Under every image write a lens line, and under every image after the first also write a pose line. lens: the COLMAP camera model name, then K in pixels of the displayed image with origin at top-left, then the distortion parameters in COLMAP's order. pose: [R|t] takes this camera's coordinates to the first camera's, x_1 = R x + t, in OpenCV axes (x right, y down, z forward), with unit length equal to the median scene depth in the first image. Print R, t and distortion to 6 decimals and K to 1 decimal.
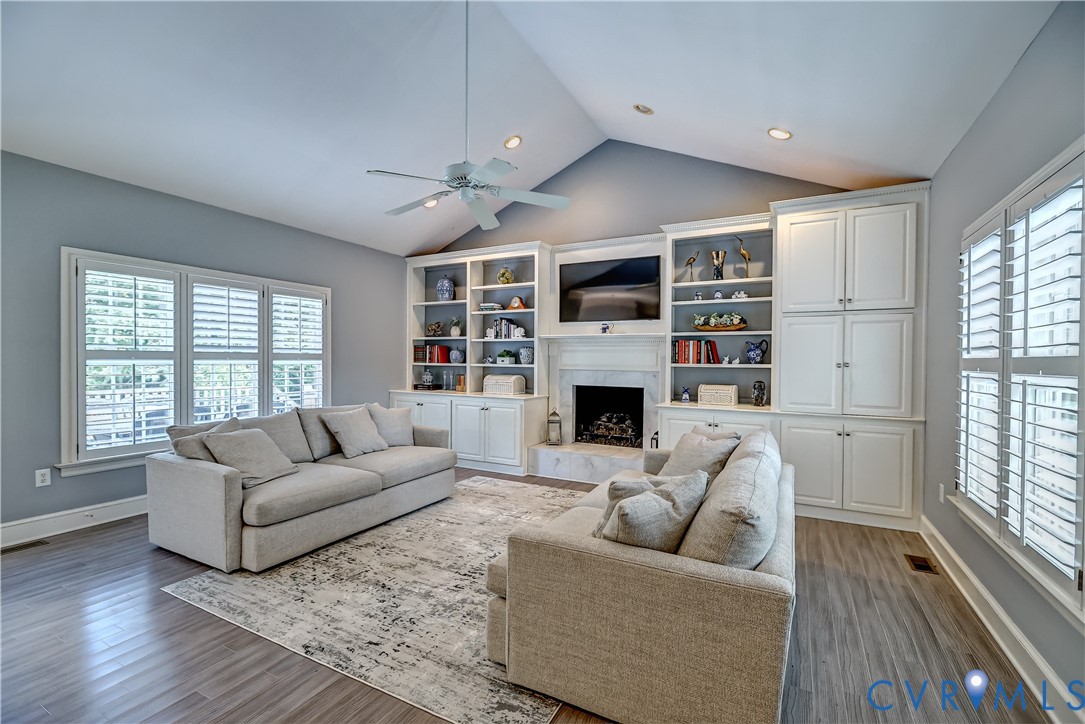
lens RADIAL K [[481.0, 0, 542.5], [0, 481.0, 362.0], [0, 0, 1]] dist [-0.000826, 0.000239]
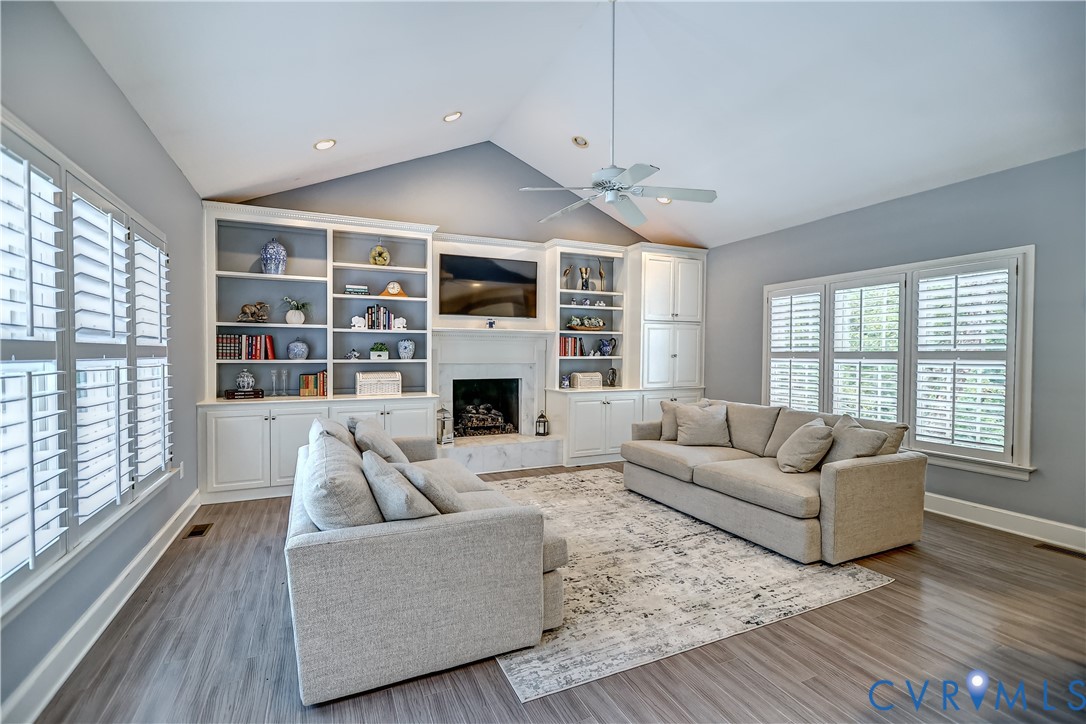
lens RADIAL K [[482.1, 0, 536.7], [0, 482.1, 363.2], [0, 0, 1]] dist [0.000474, 0.000748]
pose [[0.606939, -0.023785, 0.794392, -0.712351], [0.007154, 0.999675, 0.024466, -0.009453], [-0.794716, -0.009166, 0.606912, 0.316780]]
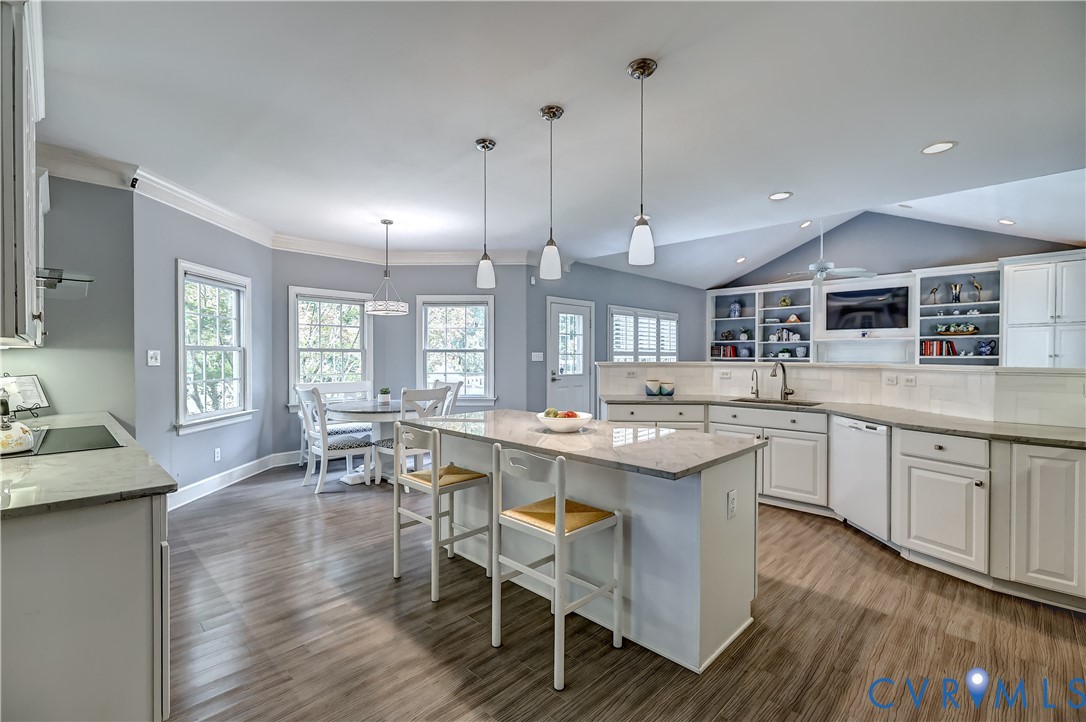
lens RADIAL K [[482.1, 0, 536.7], [0, 482.1, 362.2], [0, 0, 1]] dist [0.000474, 0.000748]
pose [[0.957556, -0.003974, -0.288220, -0.481069], [0.005353, 0.999978, 0.003995, 0.010371], [0.288198, -0.005368, 0.957556, -0.883368]]
